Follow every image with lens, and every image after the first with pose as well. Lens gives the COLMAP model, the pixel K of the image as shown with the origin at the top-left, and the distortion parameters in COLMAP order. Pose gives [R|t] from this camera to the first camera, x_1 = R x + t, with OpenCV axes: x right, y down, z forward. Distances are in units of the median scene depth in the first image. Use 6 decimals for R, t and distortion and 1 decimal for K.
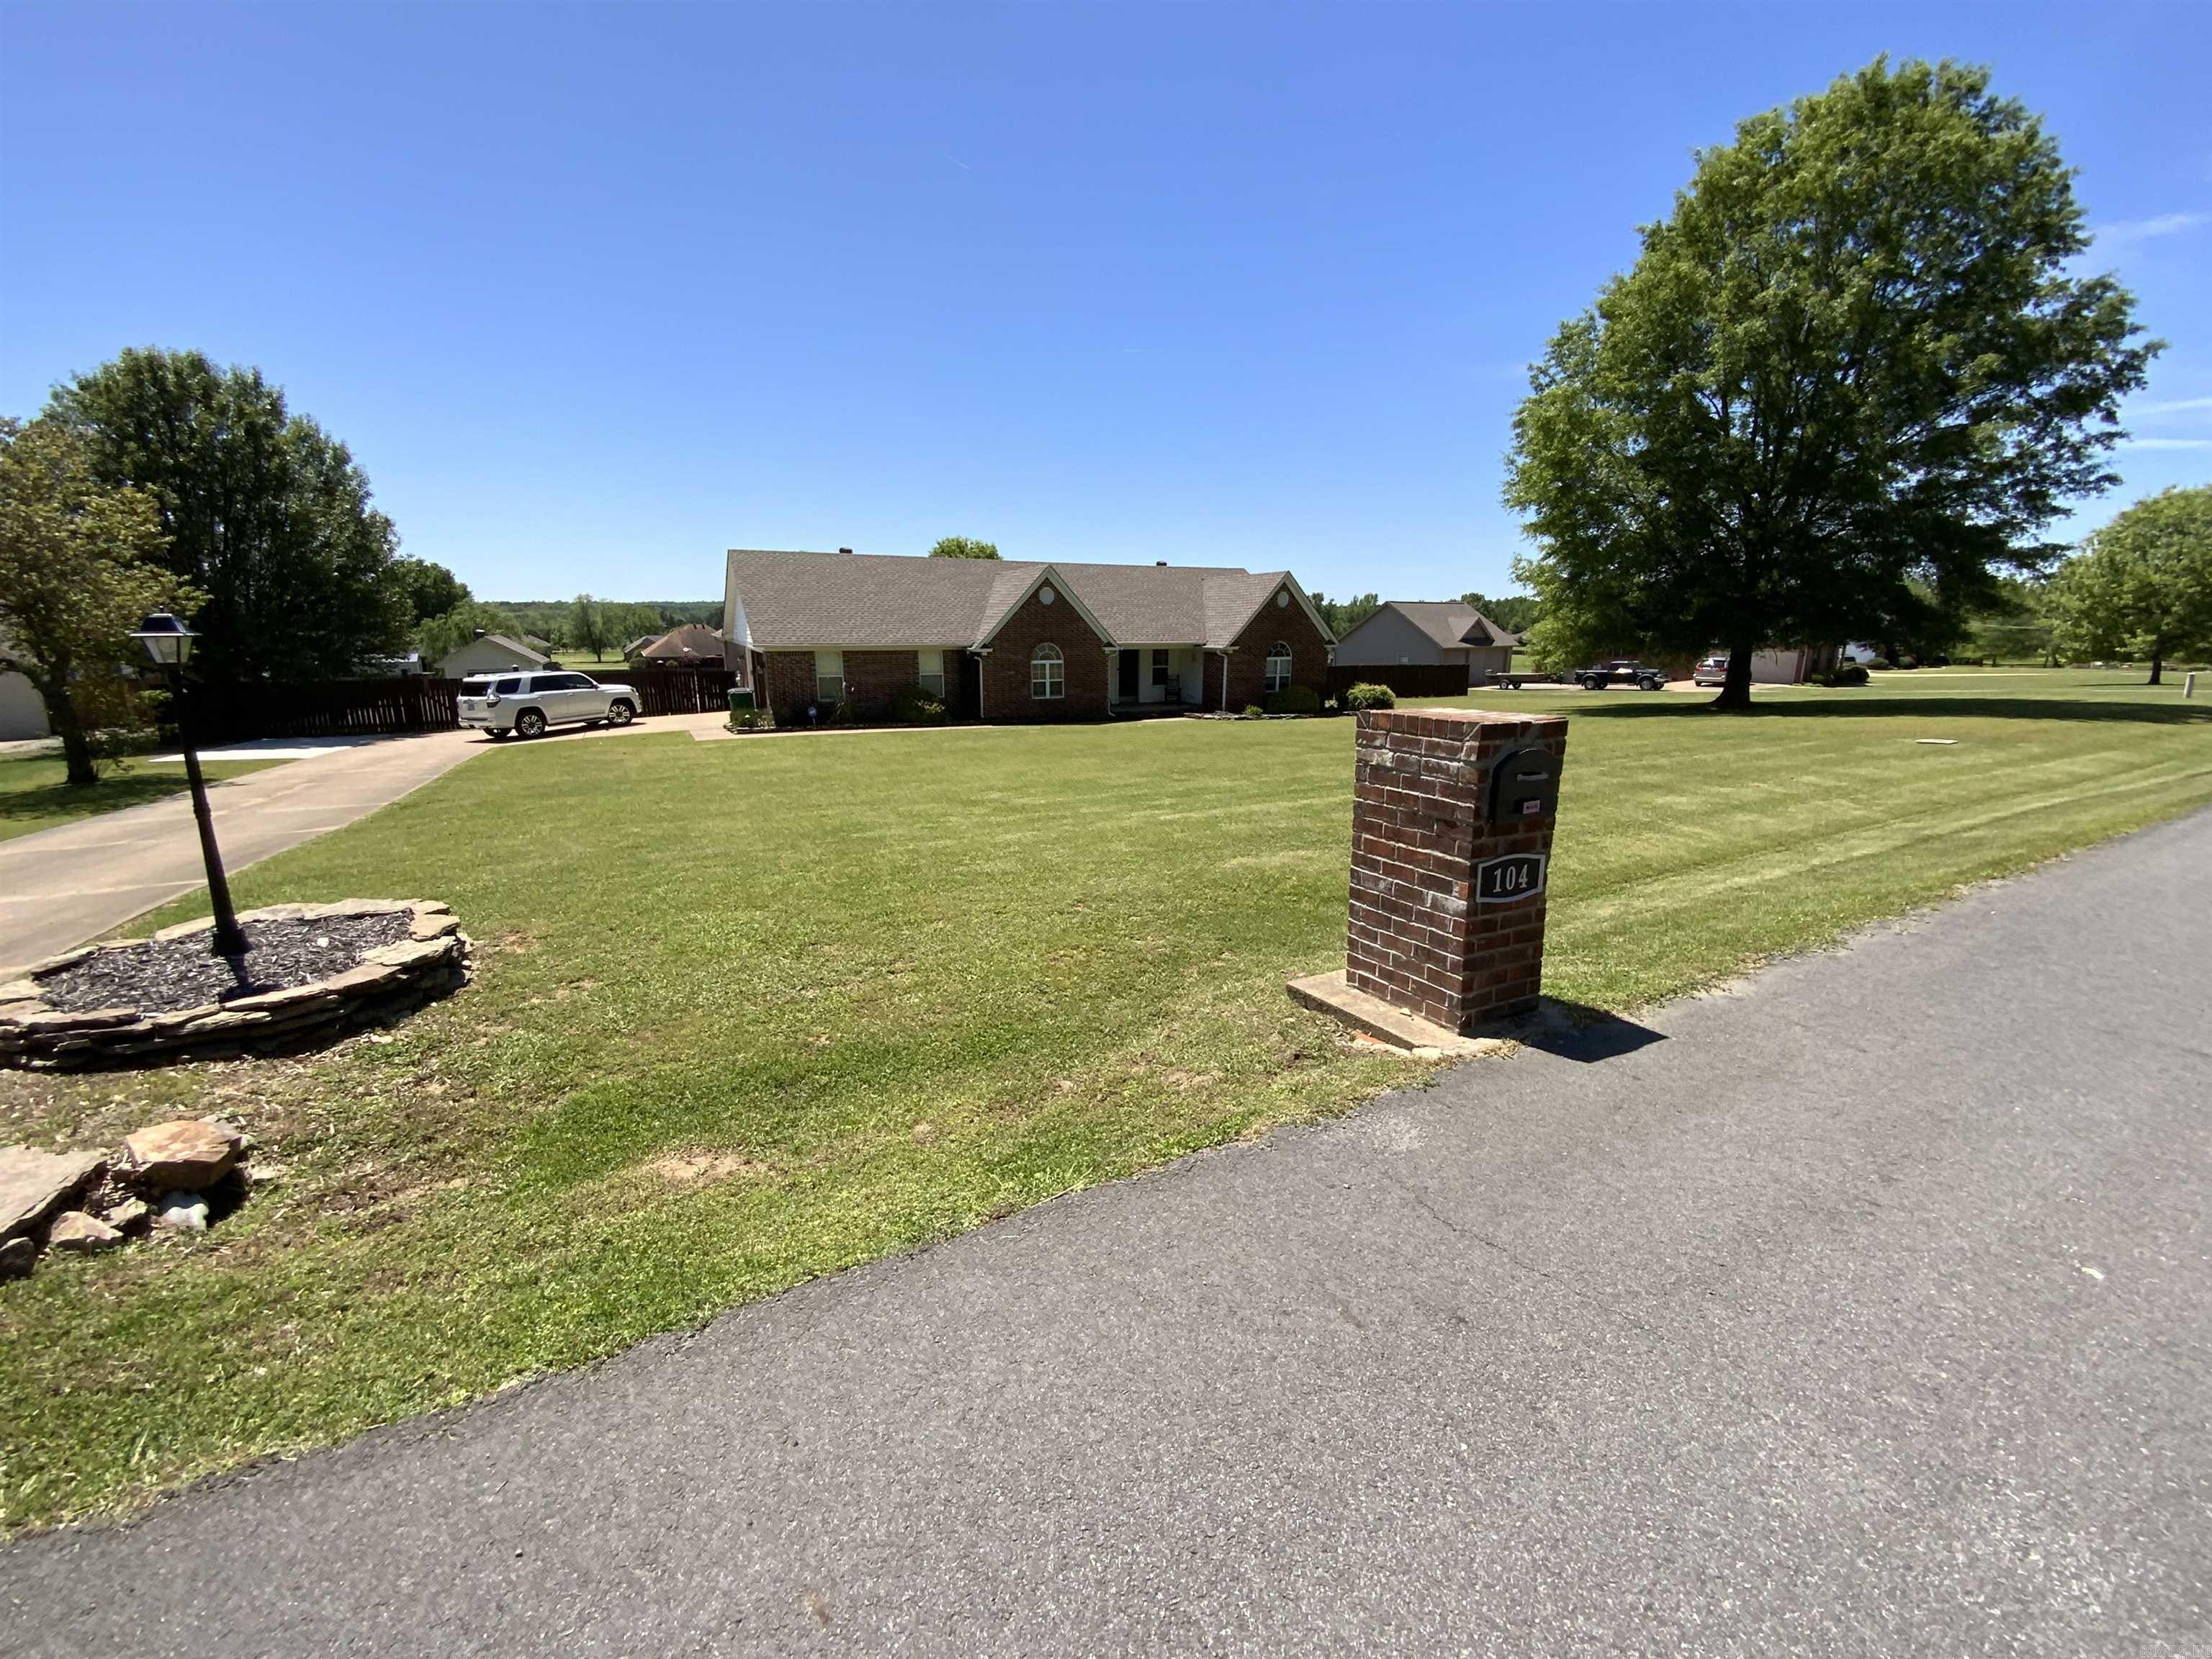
lens RADIAL K [[903.2, 0, 1102.4], [0, 903.2, 835.2], [0, 0, 1]] dist [0.005358, -0.009953]
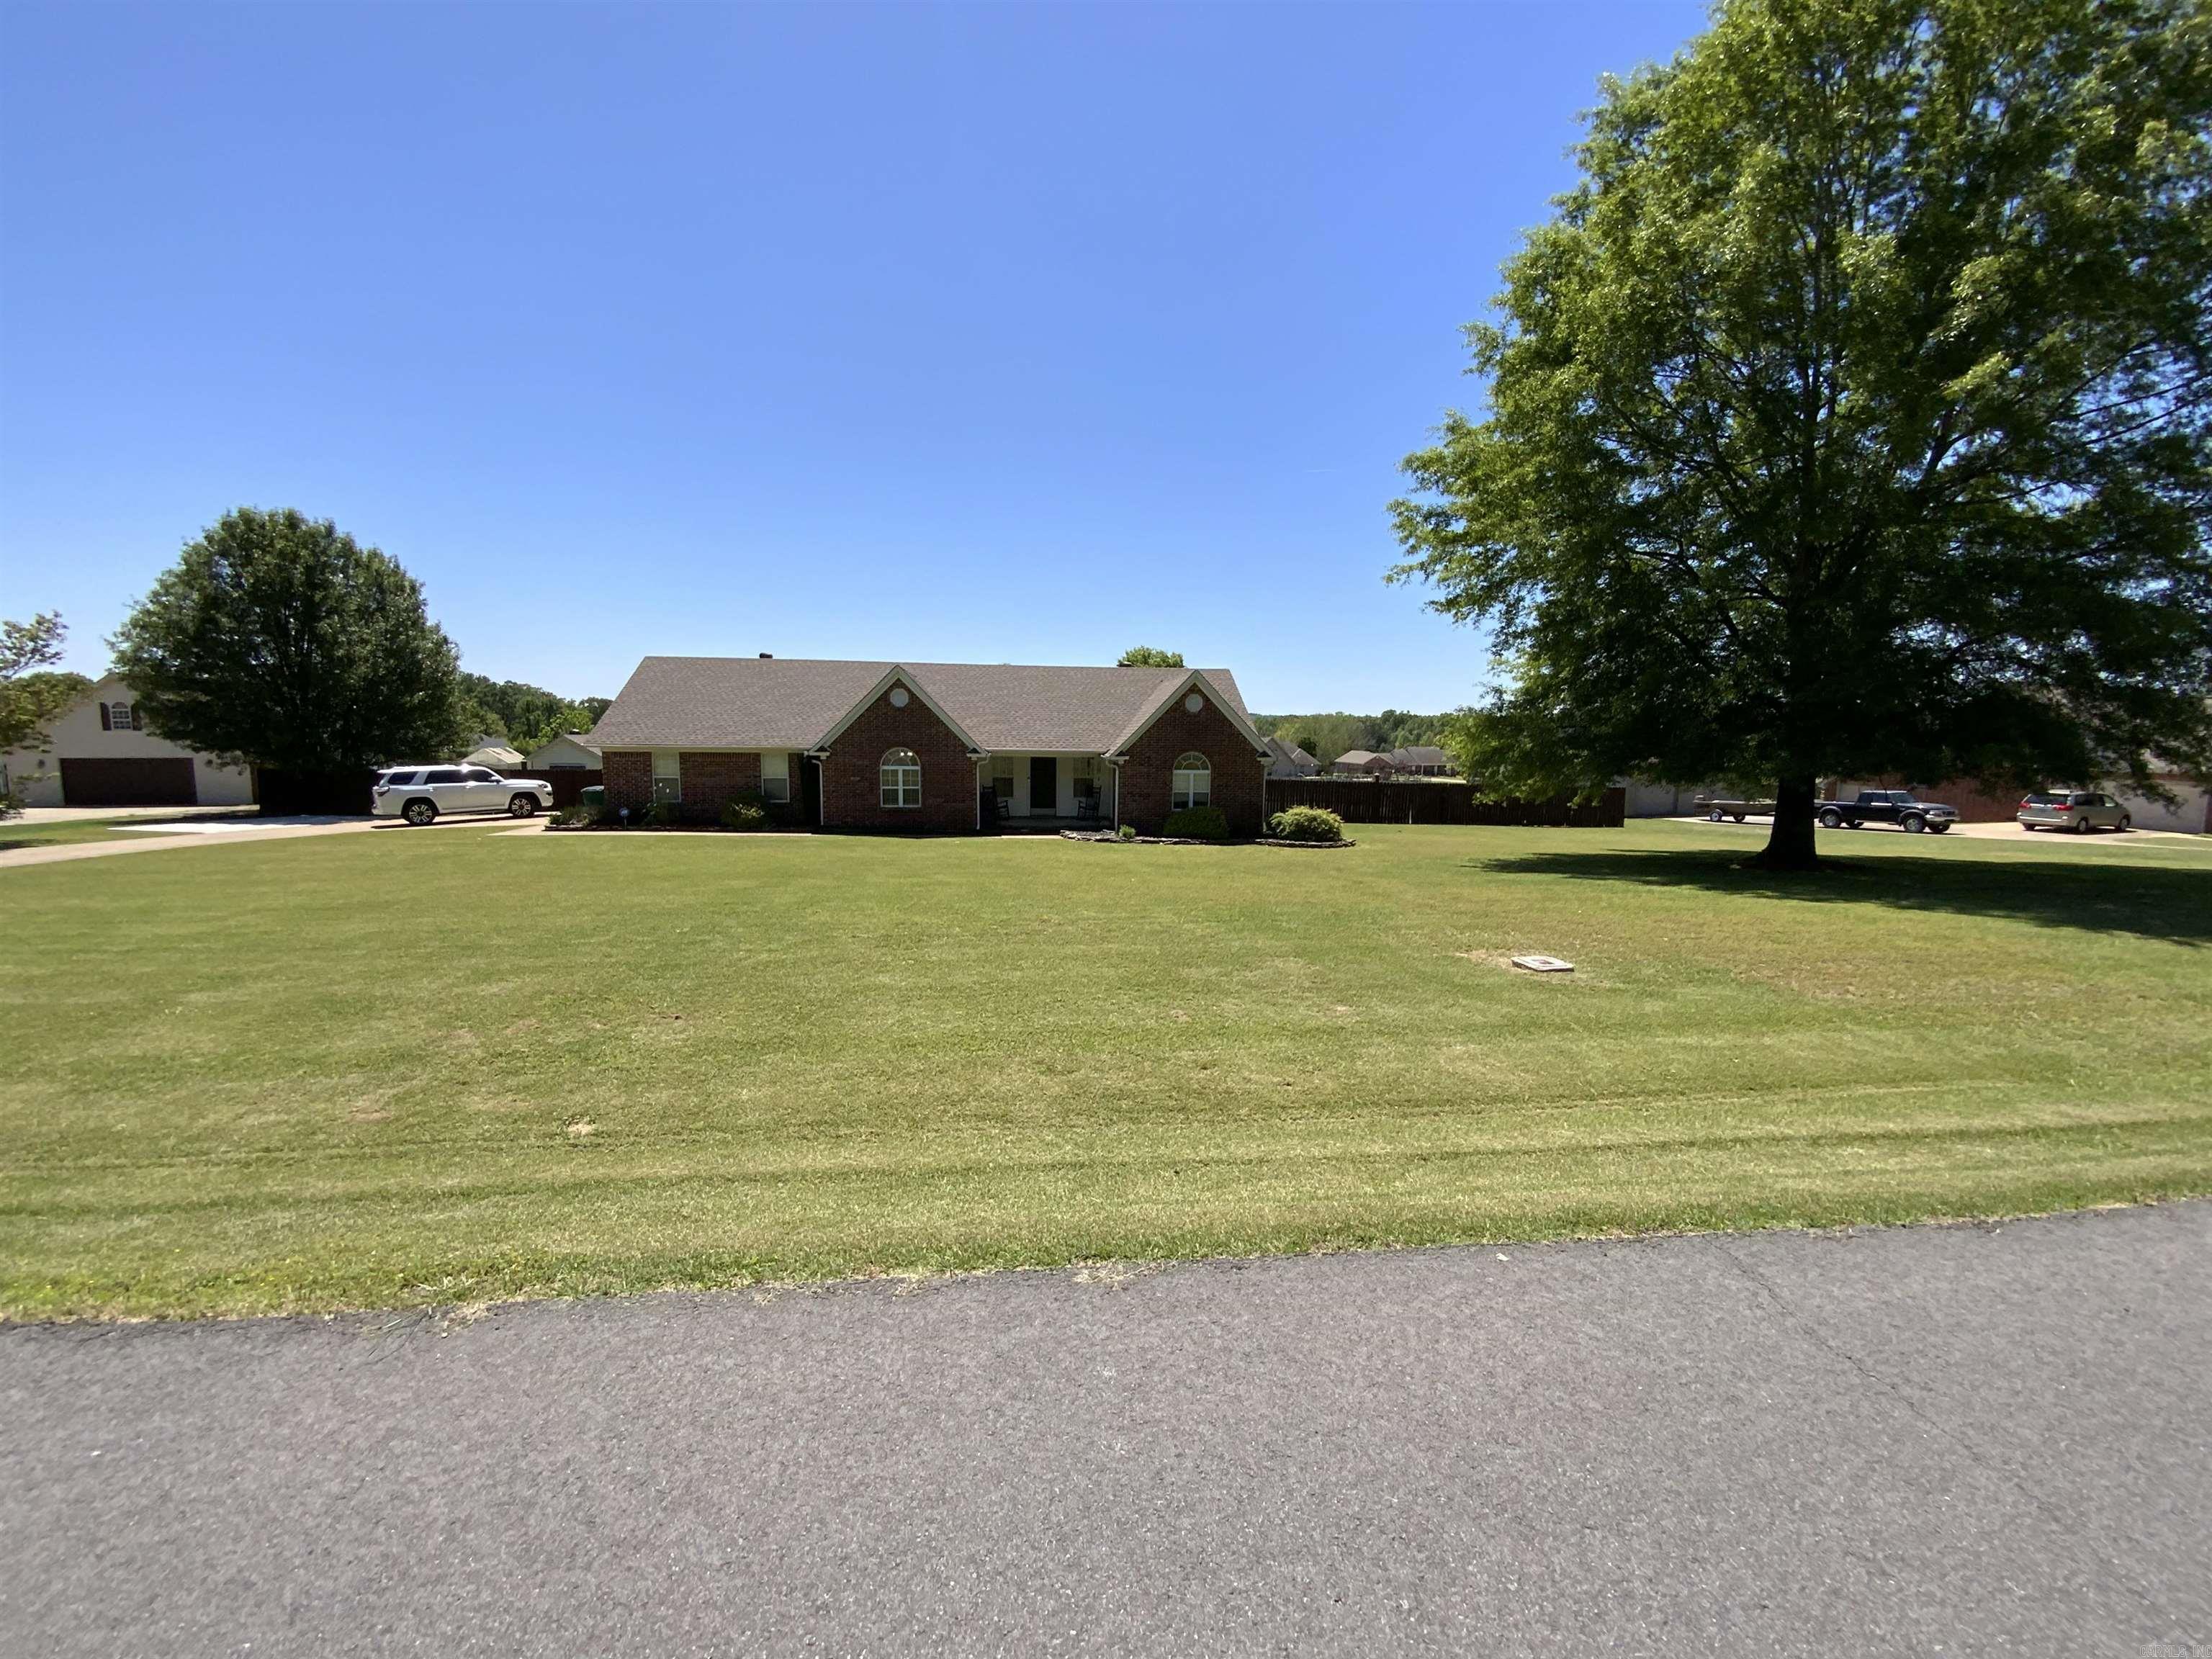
lens RADIAL K [[903.2, 0, 1100.0], [0, 903.2, 820.8], [0, 0, 1]] dist [0.005358, -0.009953]
pose [[0.935973, 0.044308, -0.349274, 0.443570], [-0.090627, 0.988940, -0.117404, -0.050686], [0.340209, 0.141540, 0.929637, 0.227547]]
